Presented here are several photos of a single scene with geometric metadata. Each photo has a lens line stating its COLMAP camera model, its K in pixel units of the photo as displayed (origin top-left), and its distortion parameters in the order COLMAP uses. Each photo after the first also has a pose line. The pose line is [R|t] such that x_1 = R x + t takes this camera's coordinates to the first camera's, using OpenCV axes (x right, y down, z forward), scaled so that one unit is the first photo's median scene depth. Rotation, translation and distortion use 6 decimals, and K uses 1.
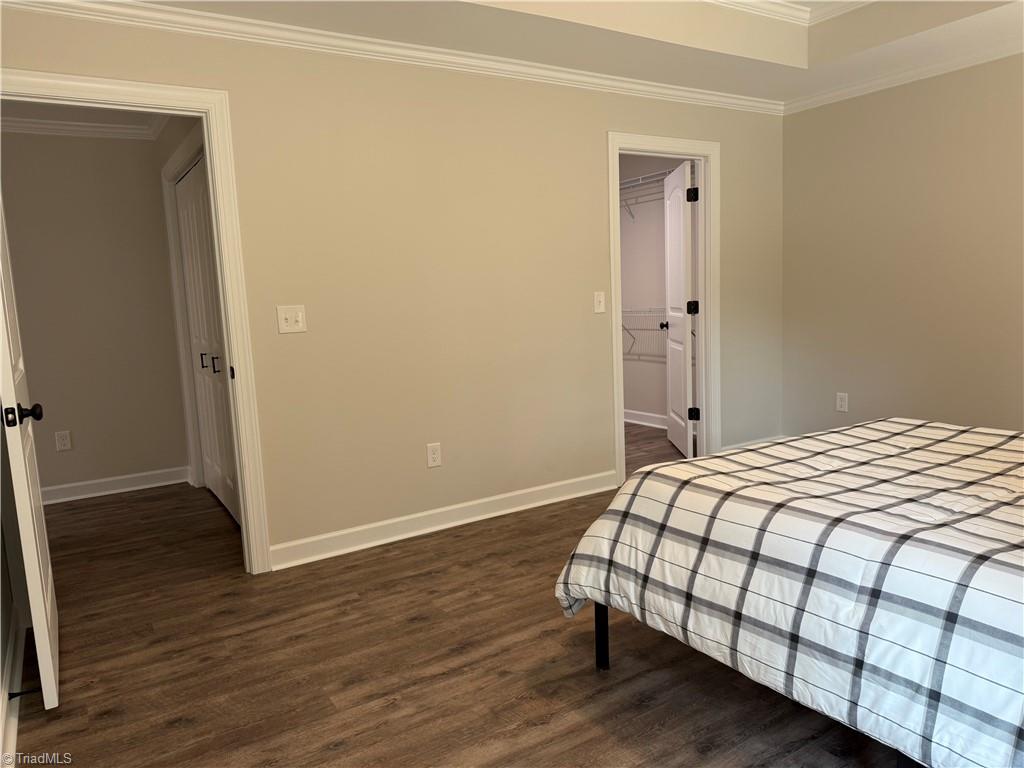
lens RADIAL K [[719.1, 0, 511.7], [0, 719.1, 385.2], [0, 0, 1]] dist [0.052990, -0.071354]
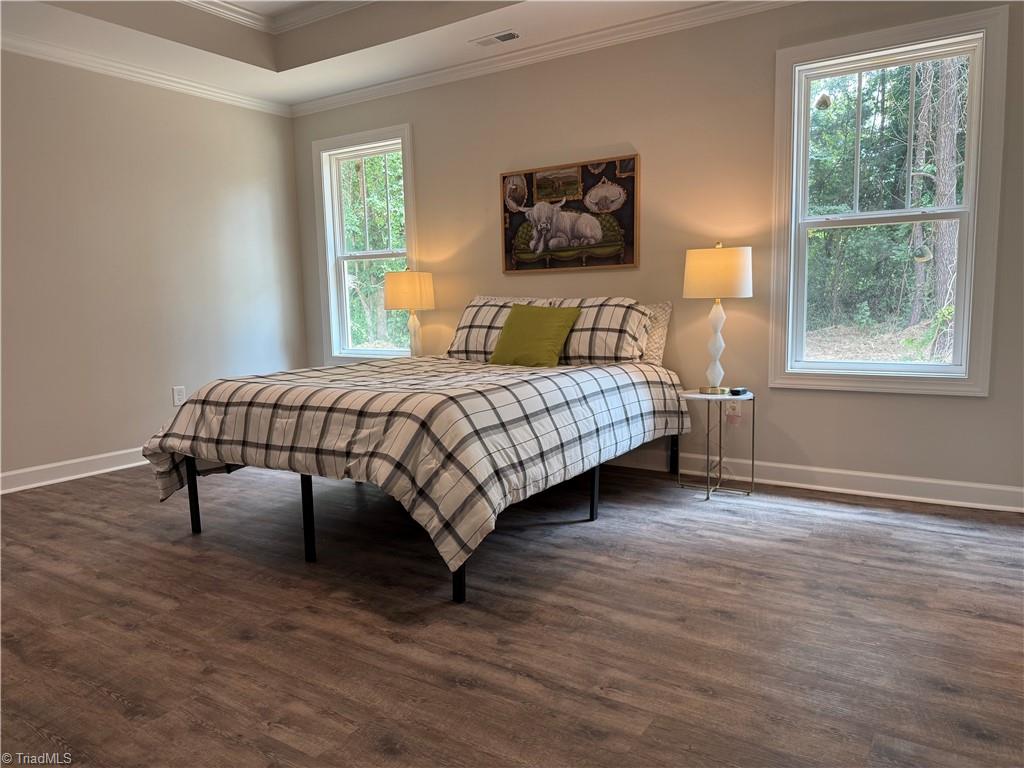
lens RADIAL K [[719.1, 0, 511.7], [0, 719.1, 382.6], [0, 0, 1]] dist [0.052990, -0.071354]
pose [[-0.404986, -0.055562, 0.912633, -0.843995], [0.159828, 0.978482, 0.130495, -0.029336], [-0.900245, 0.198713, -0.387391, 1.329524]]
